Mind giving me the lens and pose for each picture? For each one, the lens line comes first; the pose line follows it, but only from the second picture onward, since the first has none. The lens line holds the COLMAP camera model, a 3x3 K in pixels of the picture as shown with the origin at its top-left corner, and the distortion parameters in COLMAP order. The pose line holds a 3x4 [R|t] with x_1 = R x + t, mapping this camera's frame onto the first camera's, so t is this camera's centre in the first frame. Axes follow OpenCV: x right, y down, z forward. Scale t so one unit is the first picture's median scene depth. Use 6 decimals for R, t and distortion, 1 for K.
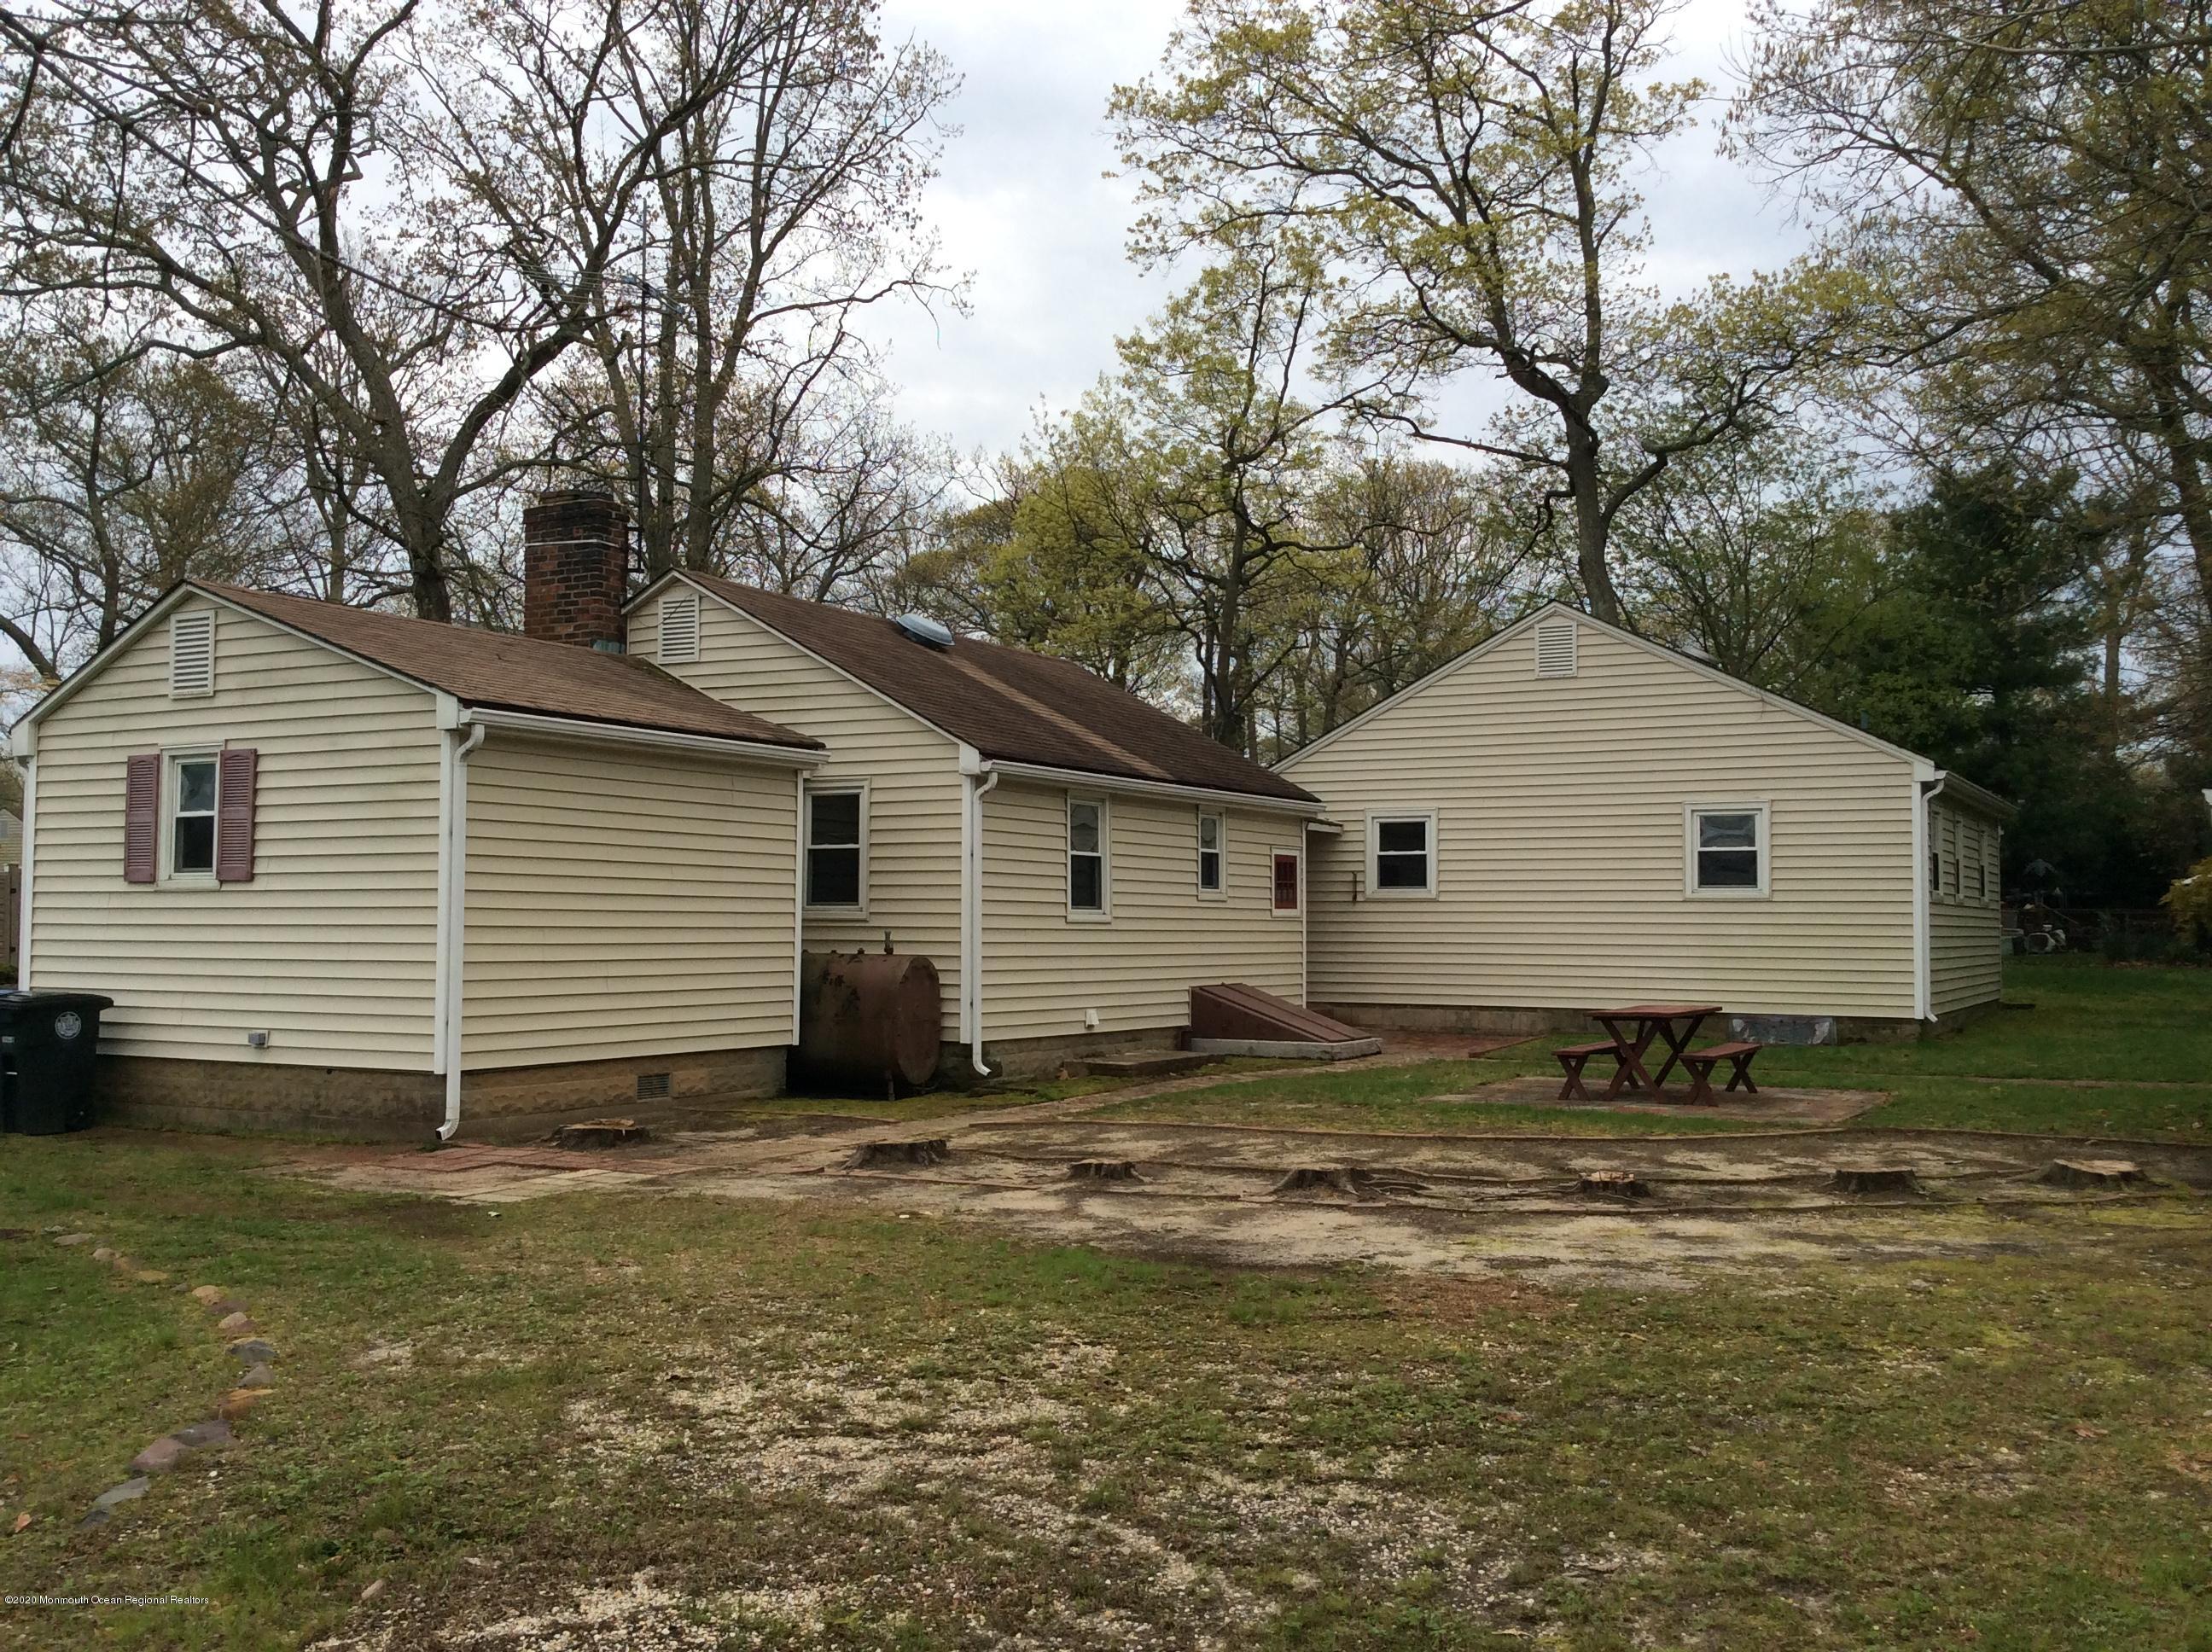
lens RADIAL K [[2031.5, 0, 1106.8], [0, 2031.5, 824.6], [0, 0, 1]] dist [0.076438, 0.000000]
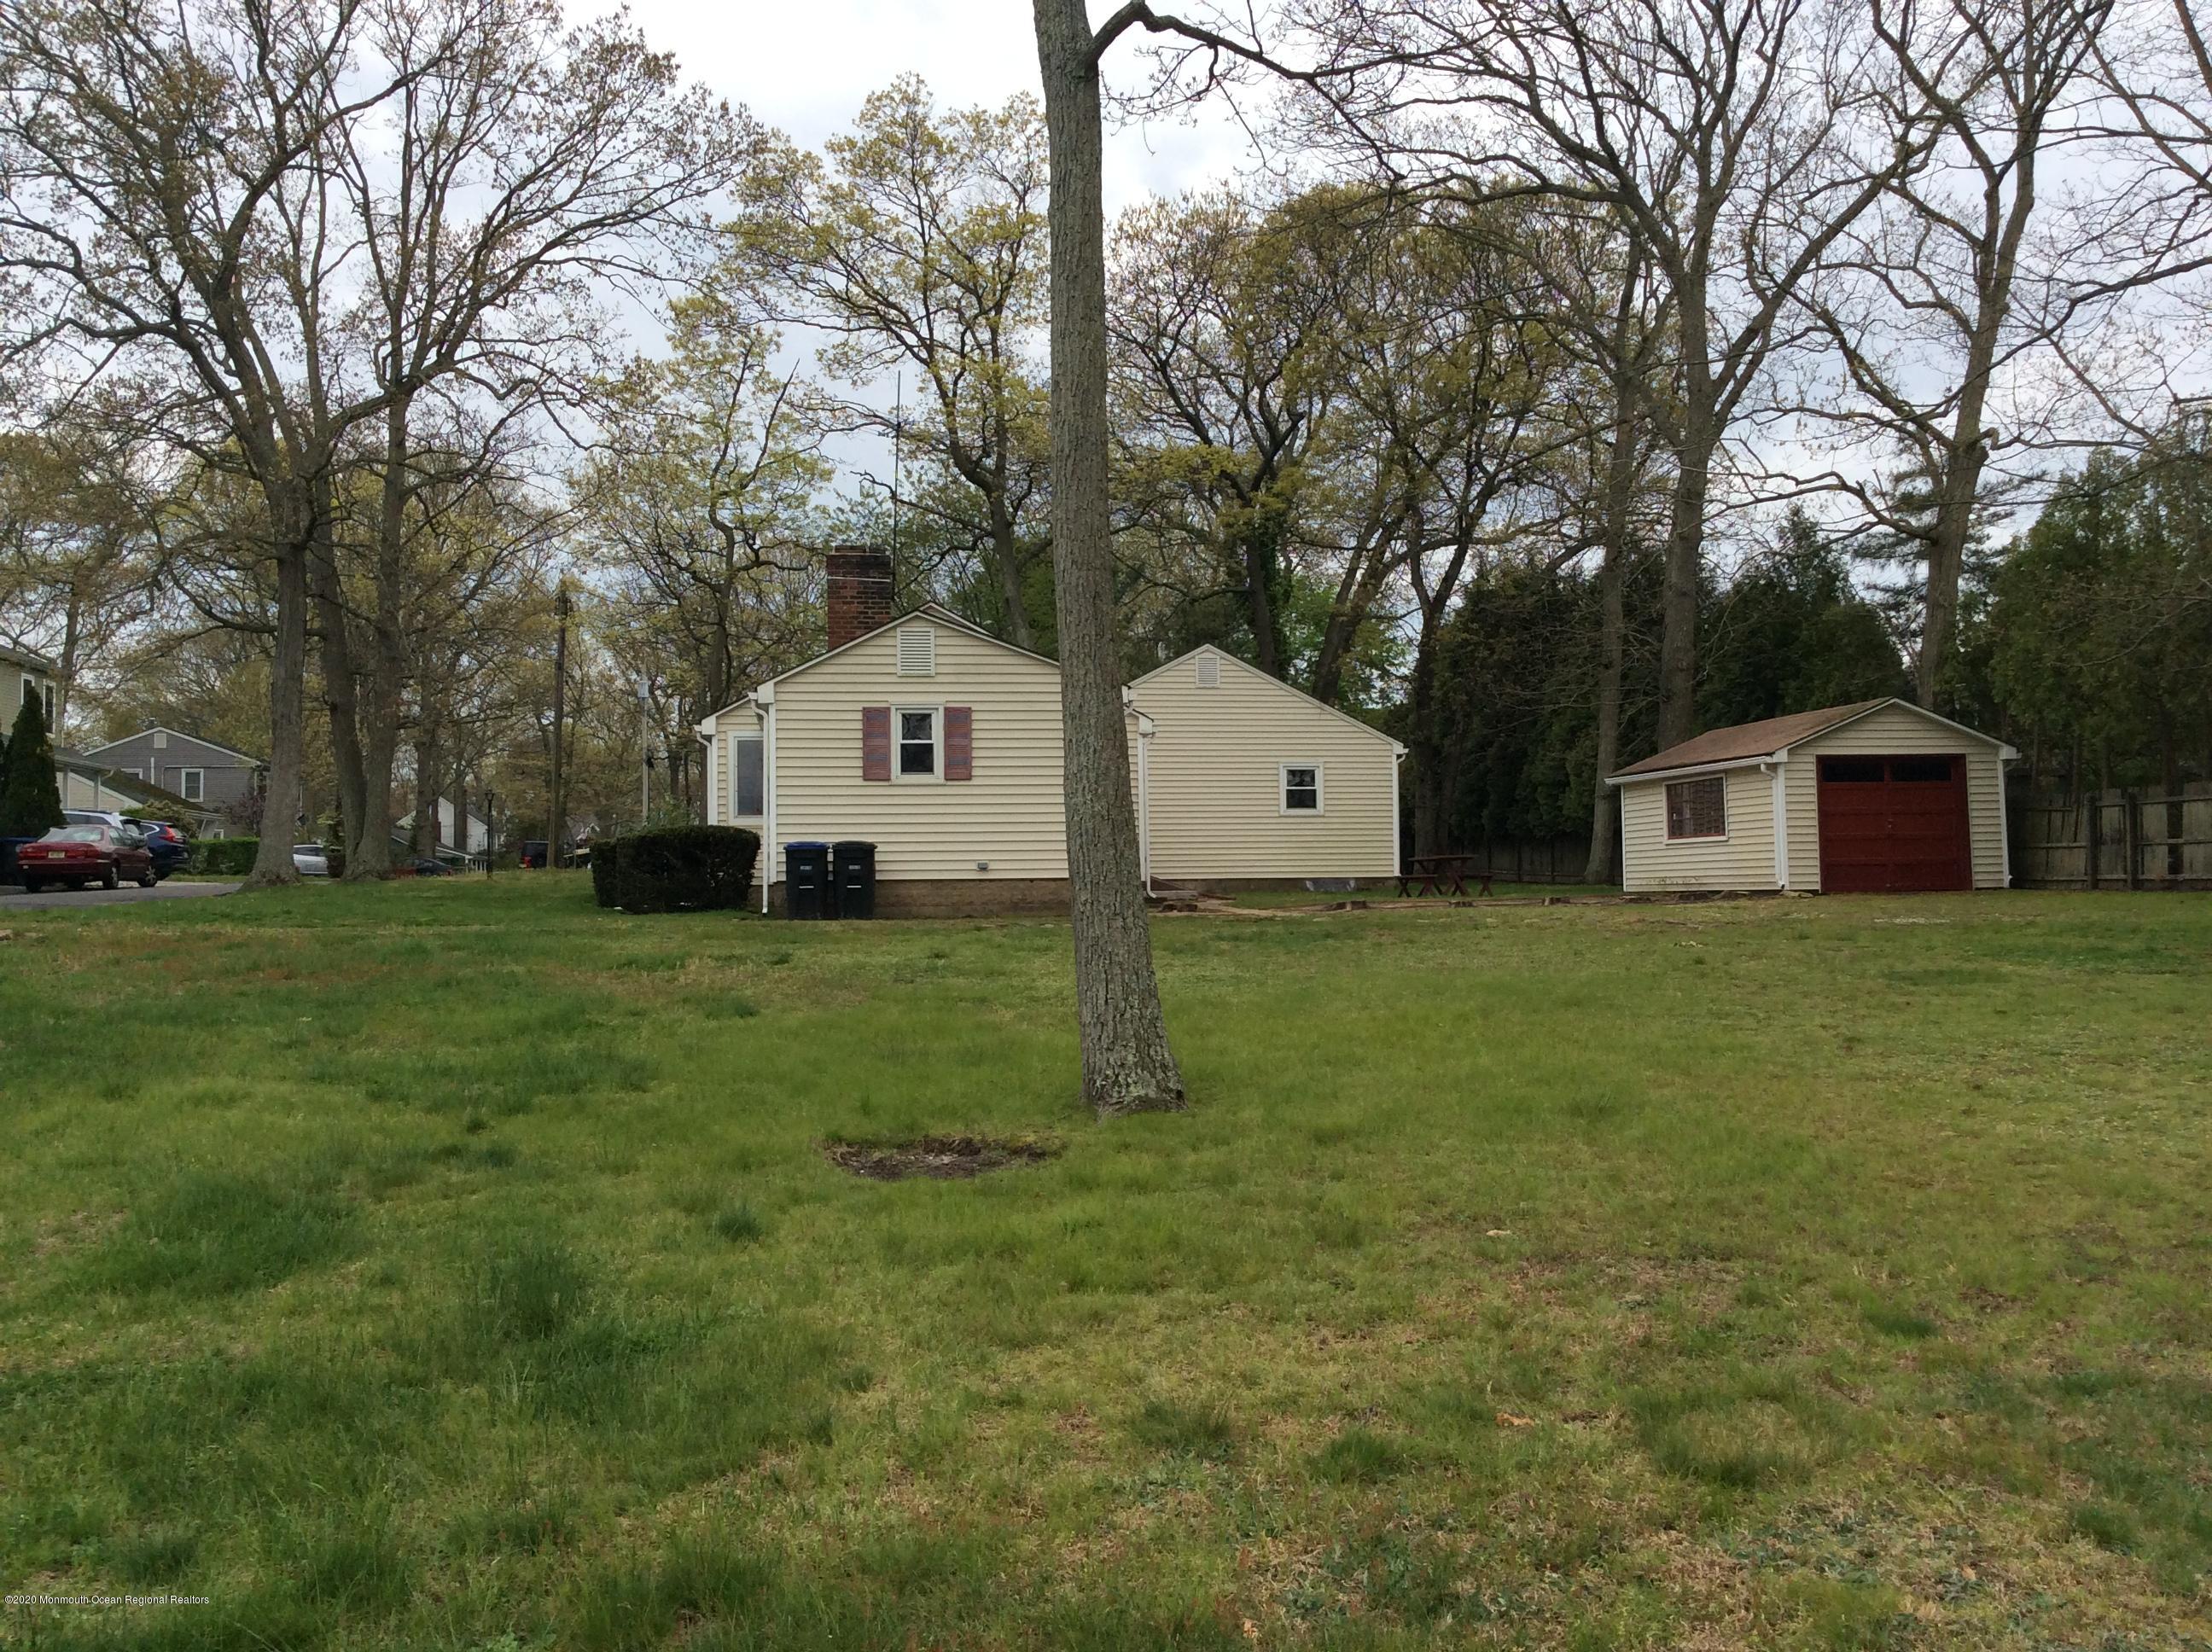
lens RADIAL K [[2031.5, 0, 1105.8], [0, 2031.5, 824.6], [0, 0, 1]] dist [0.076438, 0.000000]
pose [[0.787726, 0.006713, 0.615990, -1.362234], [-0.011752, 0.999922, 0.004131, 0.055678], [-0.615914, -0.010493, 0.787744, -0.464967]]
